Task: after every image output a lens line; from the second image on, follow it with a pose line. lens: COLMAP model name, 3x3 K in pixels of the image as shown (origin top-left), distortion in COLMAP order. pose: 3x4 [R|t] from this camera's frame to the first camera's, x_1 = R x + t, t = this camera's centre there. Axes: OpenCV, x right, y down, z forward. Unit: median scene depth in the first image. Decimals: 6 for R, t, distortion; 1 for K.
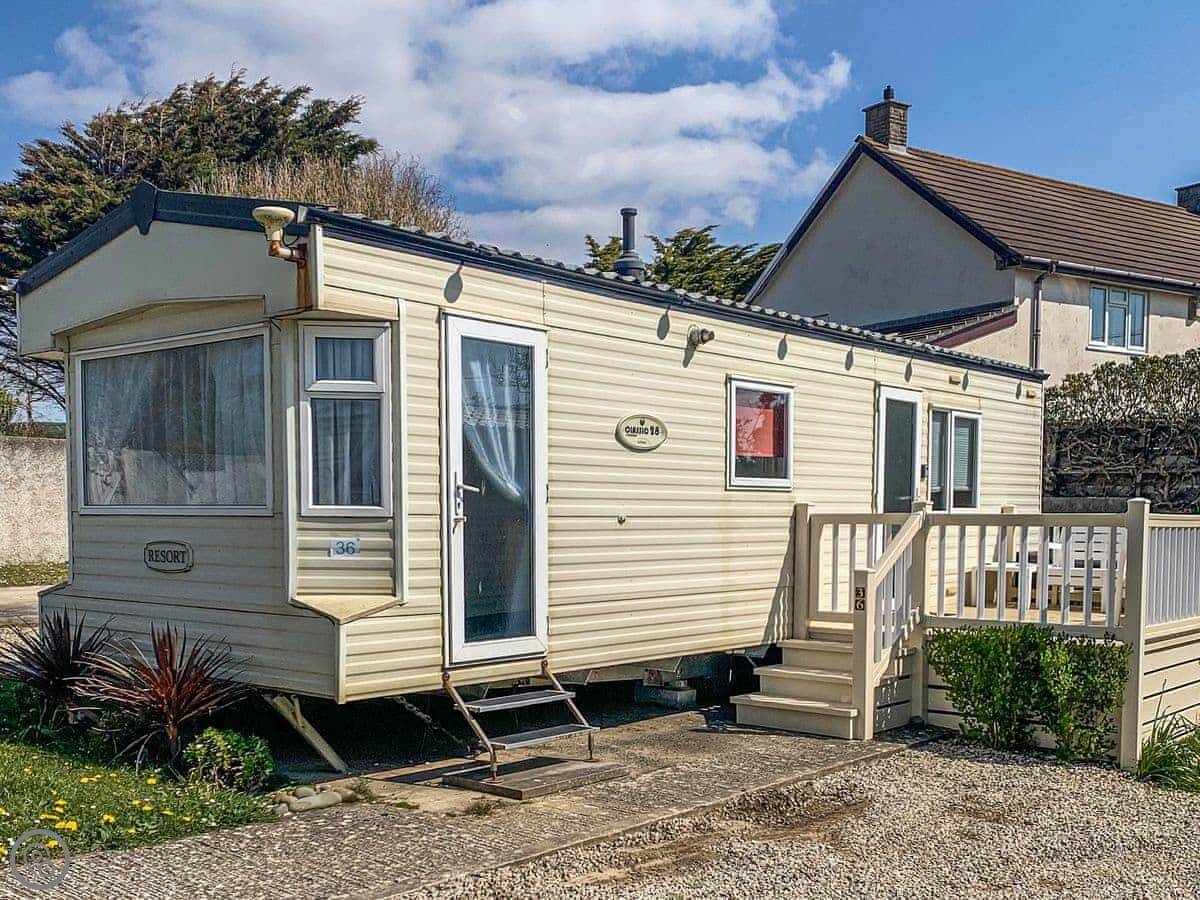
lens RADIAL K [[1297.5, 0, 600.2], [0, 1297.5, 489.5], [0, 0, 1]] dist [-0.007290, -0.010148]
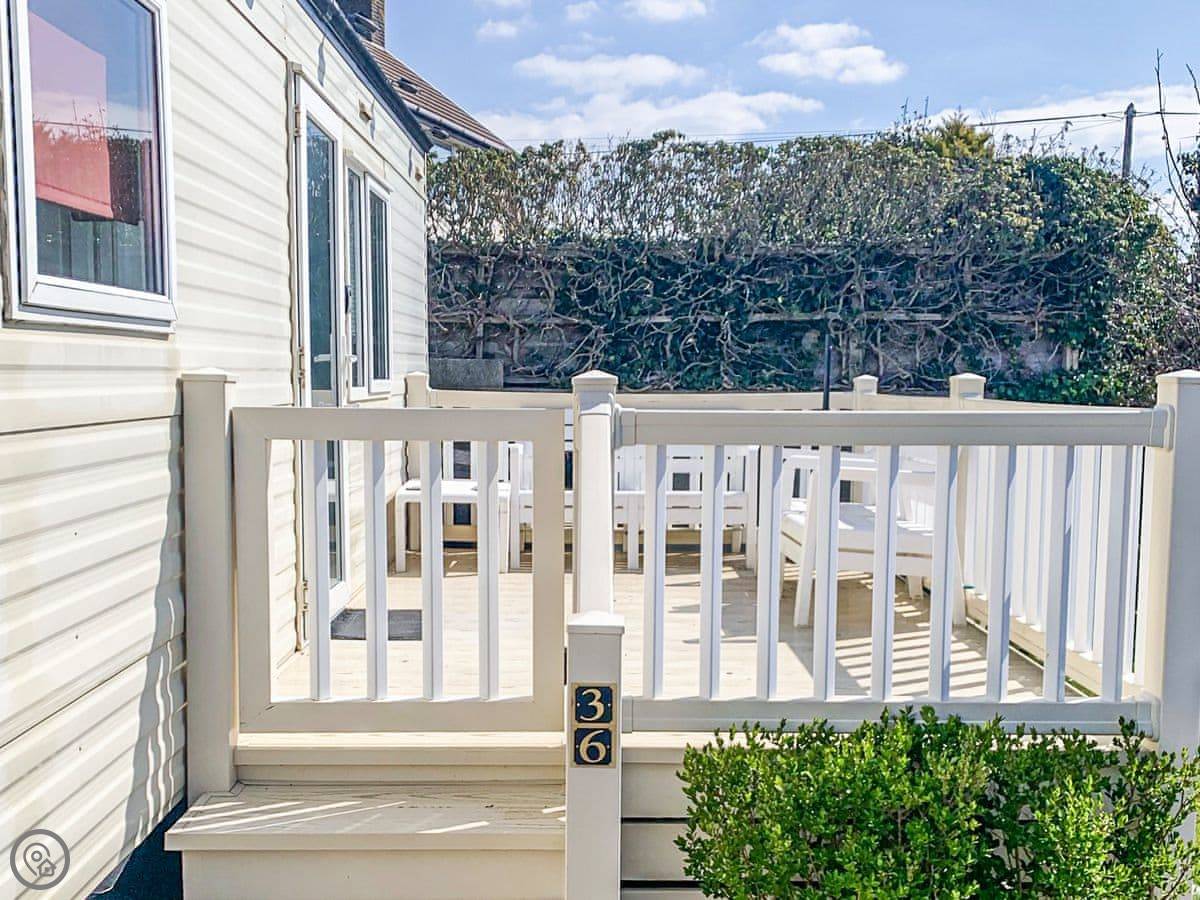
lens RADIAL K [[1297.5, 0, 600.2], [0, 1297.5, 489.5], [0, 0, 1]] dist [-0.007290, -0.010148]
pose [[0.759635, -0.059938, 0.647582, 0.022275], [-0.010492, 0.994485, 0.104354, 0.004560], [-0.650265, -0.086065, 0.754817, 0.695962]]
